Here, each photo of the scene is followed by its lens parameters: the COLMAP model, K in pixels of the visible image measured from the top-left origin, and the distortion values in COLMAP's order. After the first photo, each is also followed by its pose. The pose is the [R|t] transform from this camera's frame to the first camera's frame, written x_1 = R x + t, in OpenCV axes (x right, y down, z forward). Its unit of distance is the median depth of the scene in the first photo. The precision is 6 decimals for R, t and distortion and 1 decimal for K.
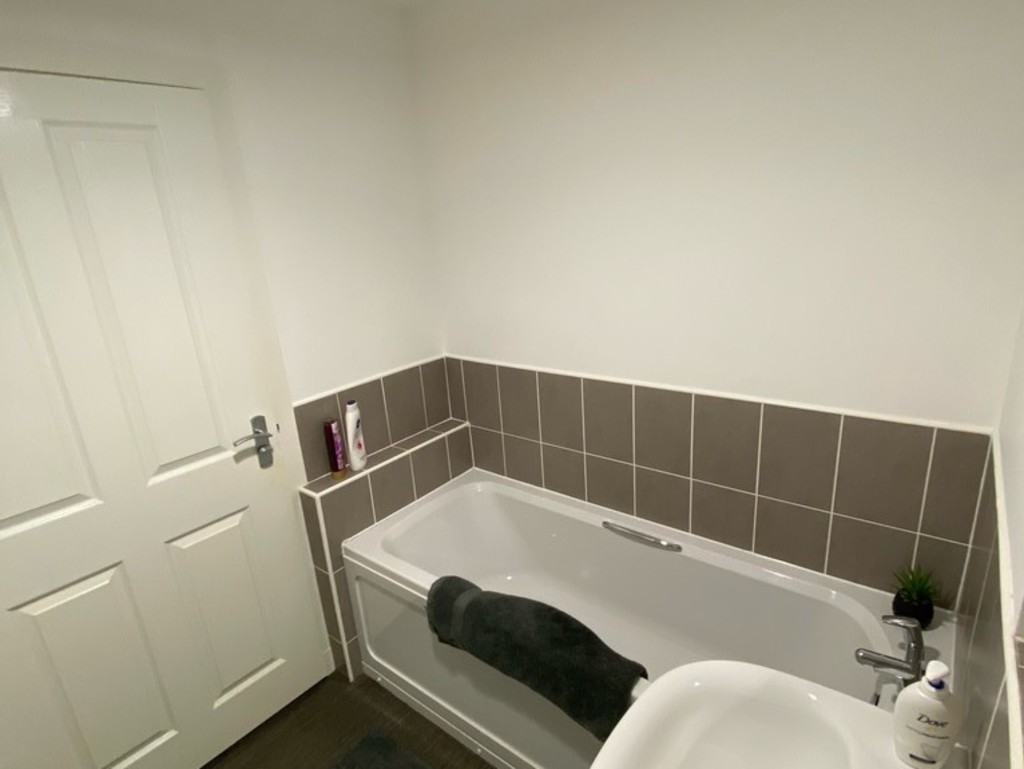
lens RADIAL K [[553.9, 0, 519.5], [0, 553.9, 379.7], [0, 0, 1]] dist [0.090291, -0.099212]
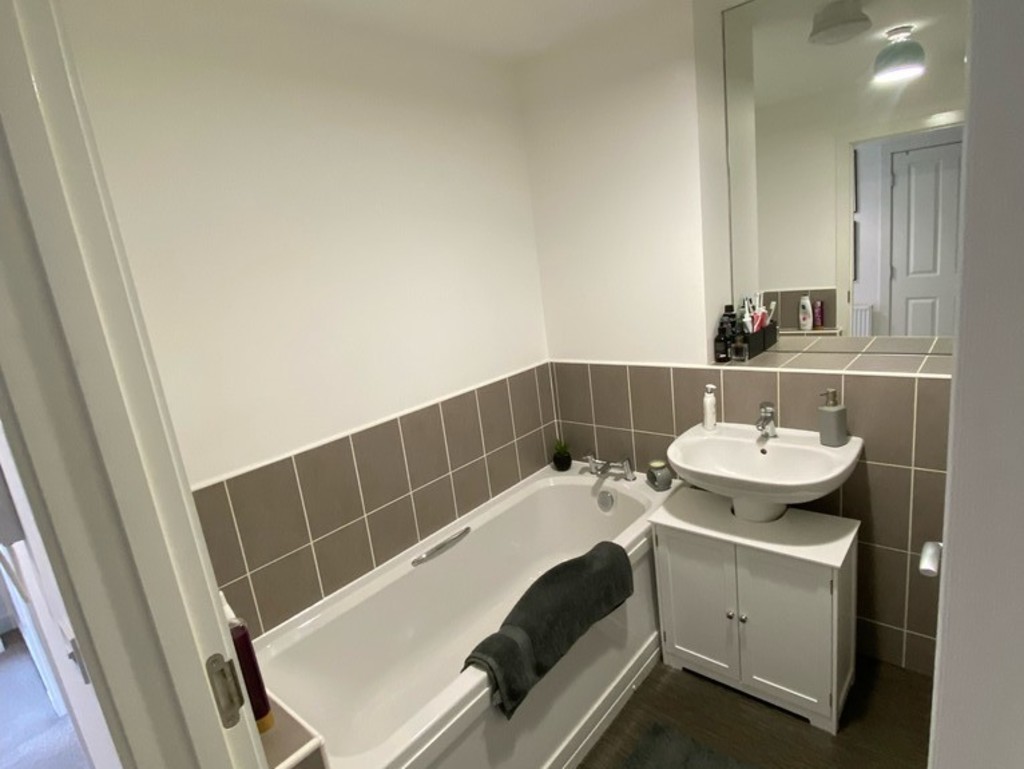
lens RADIAL K [[553.9, 0, 519.5], [0, 553.9, 379.7], [0, 0, 1]] dist [0.090291, -0.099212]
pose [[0.045768, -0.179555, 0.982683, -0.881065], [0.372141, 0.915970, 0.150033, -0.140258], [-0.927047, 0.358829, 0.108742, 0.693672]]
